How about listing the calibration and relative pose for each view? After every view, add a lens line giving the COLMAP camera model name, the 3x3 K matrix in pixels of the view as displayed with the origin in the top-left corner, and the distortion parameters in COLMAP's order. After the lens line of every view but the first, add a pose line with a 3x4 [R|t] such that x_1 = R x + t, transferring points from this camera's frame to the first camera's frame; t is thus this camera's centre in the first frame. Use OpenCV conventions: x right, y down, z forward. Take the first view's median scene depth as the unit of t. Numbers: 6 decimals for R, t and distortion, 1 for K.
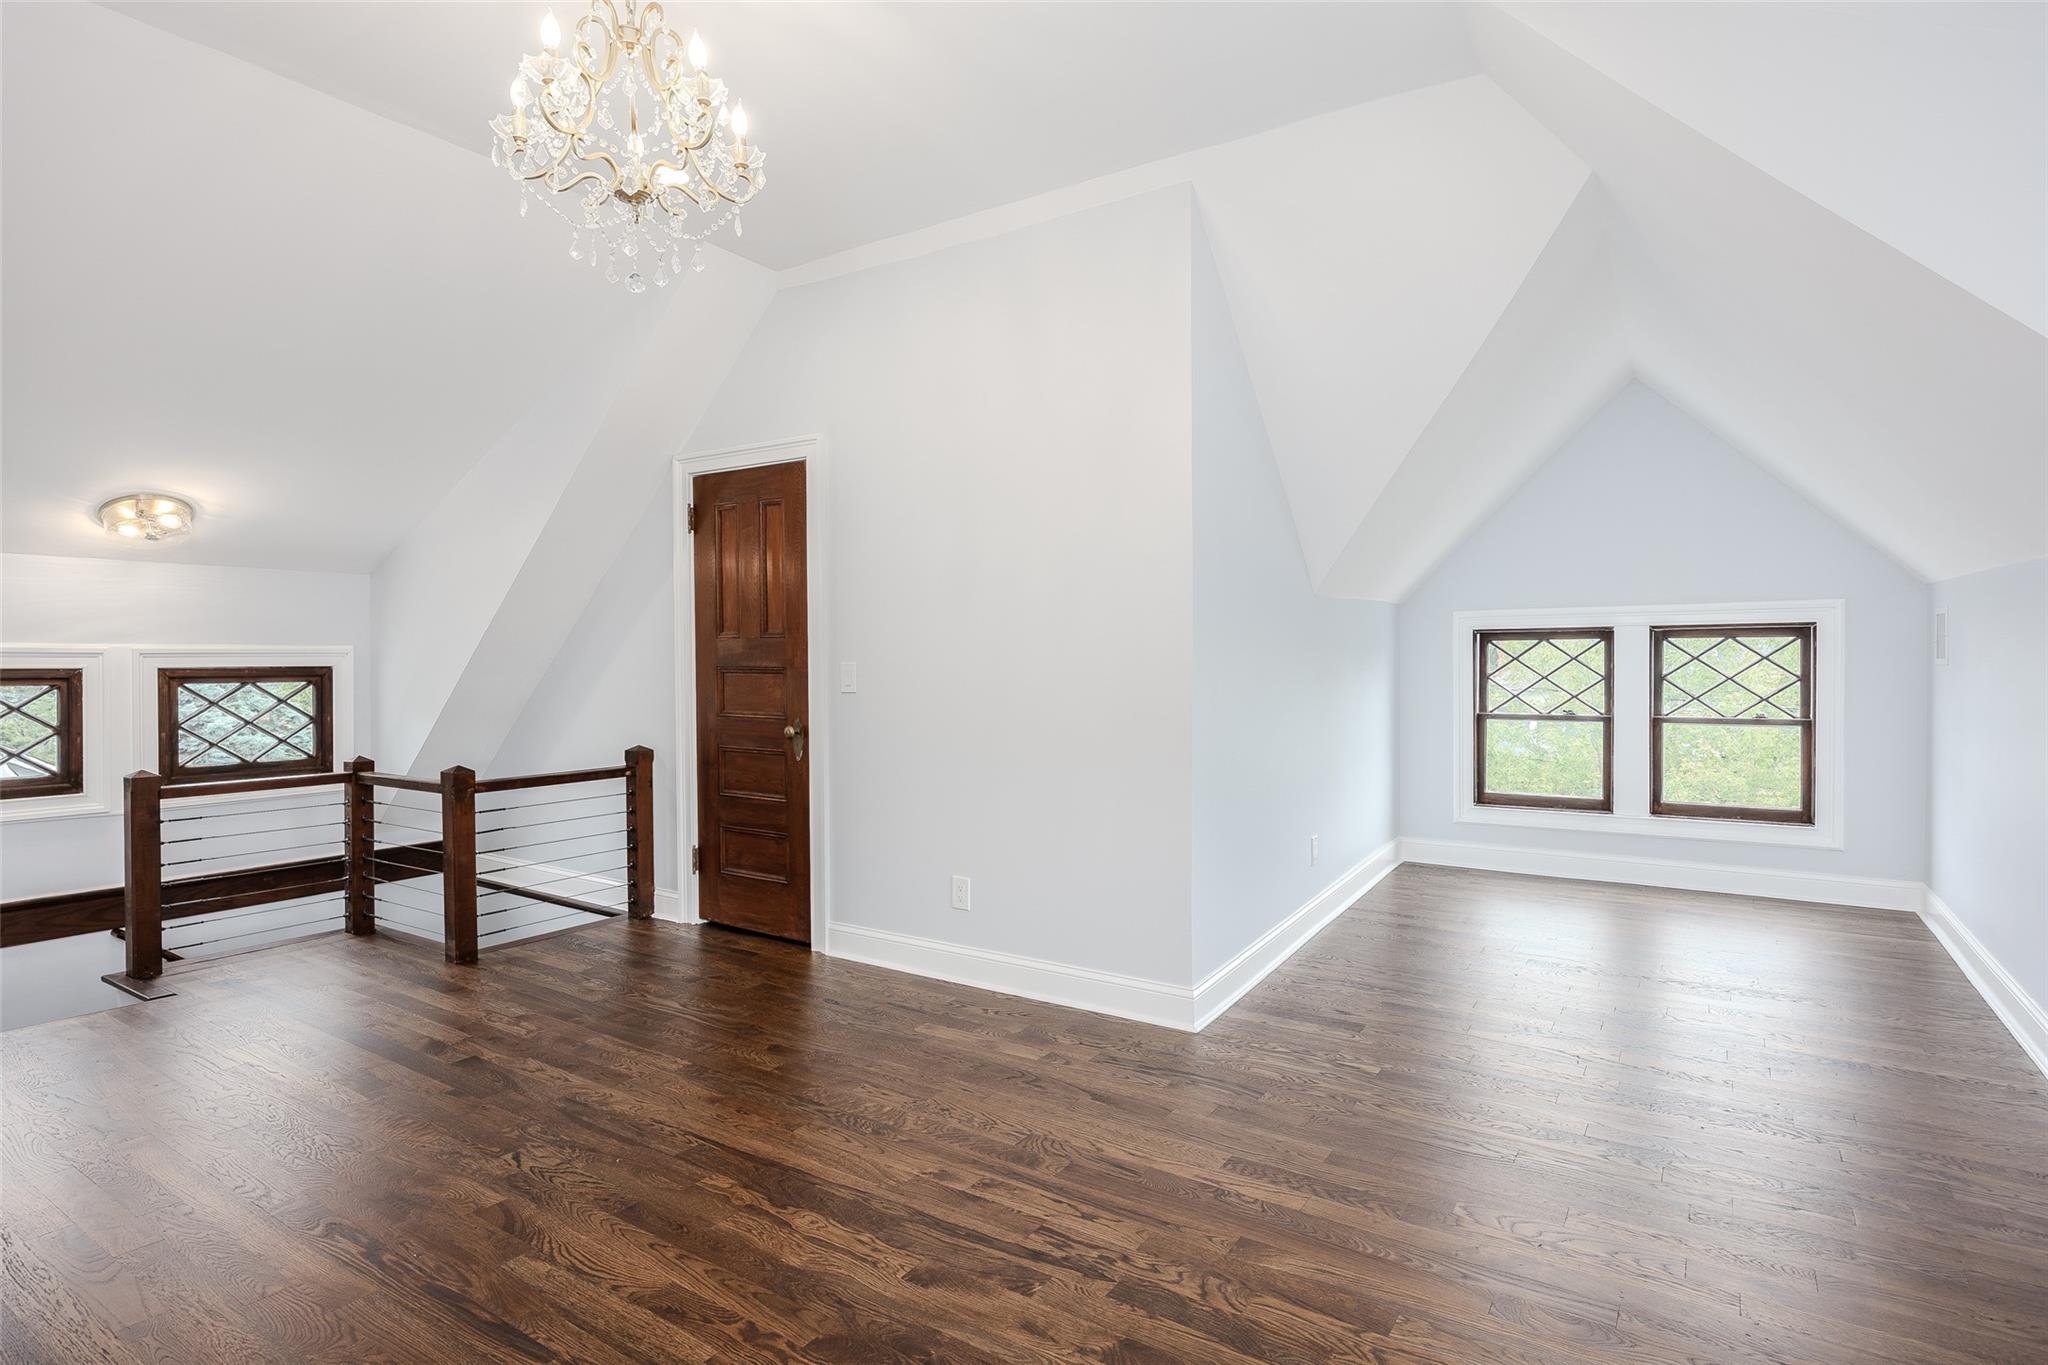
lens RADIAL K [[1034.3, 0, 1068.7], [0, 1034.3, 670.0], [0, 0, 1]] dist [-0.010458, 0.000818]
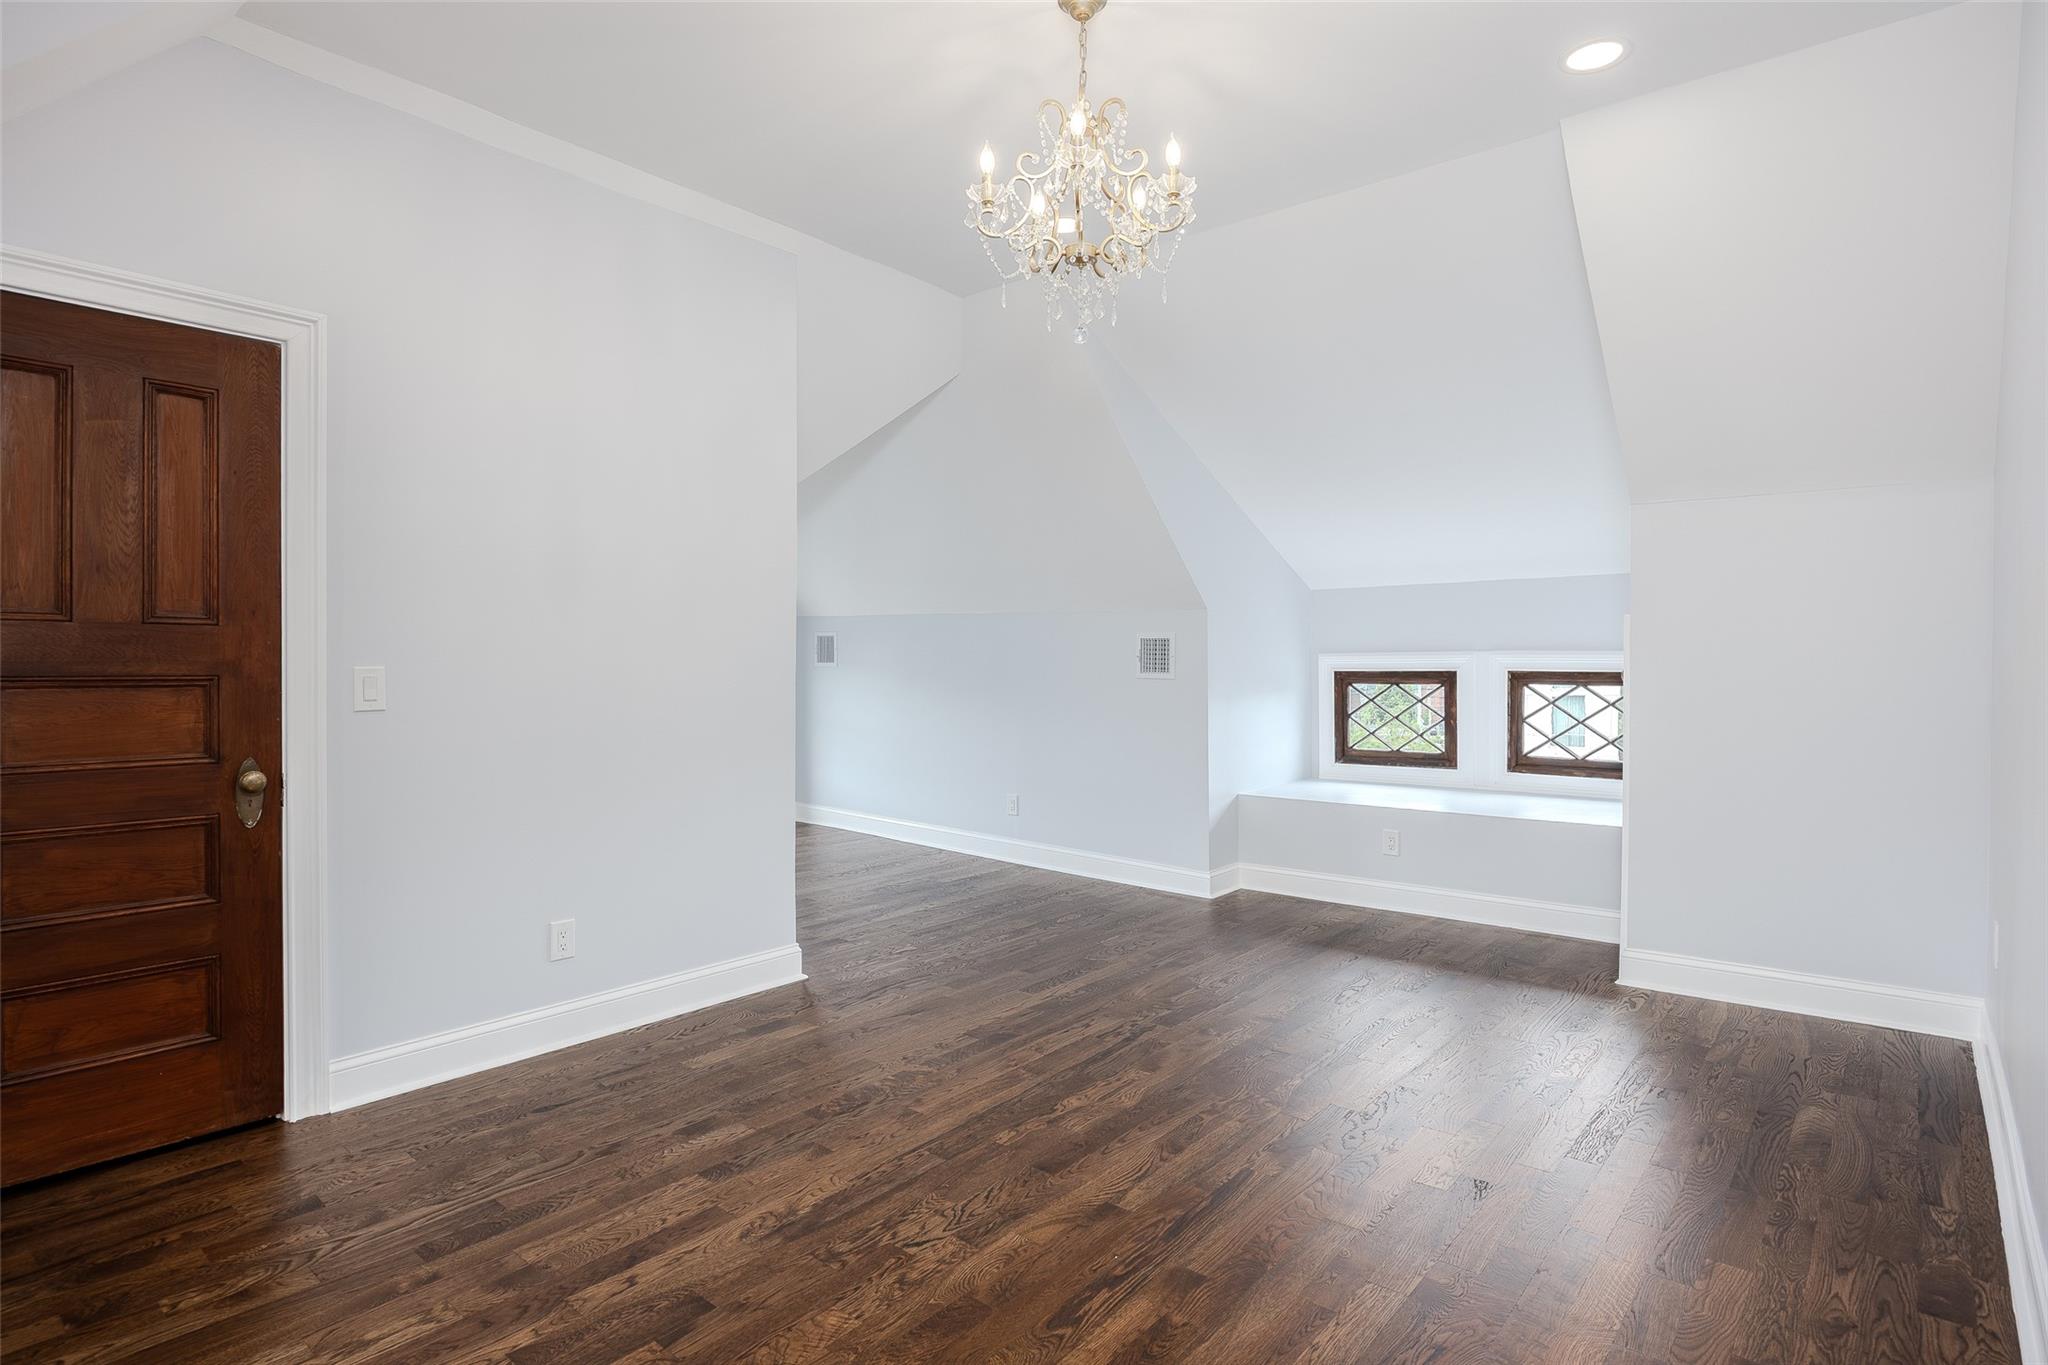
lens RADIAL K [[1034.3, 0, 1030.0], [0, 1034.3, 668.0], [0, 0, 1]] dist [-0.010458, 0.000818]
pose [[0.135862, -0.003436, 0.990722, -1.277346], [0.007699, 0.999967, 0.002413, -0.007279], [-0.990698, 0.007300, 0.135885, 0.731450]]
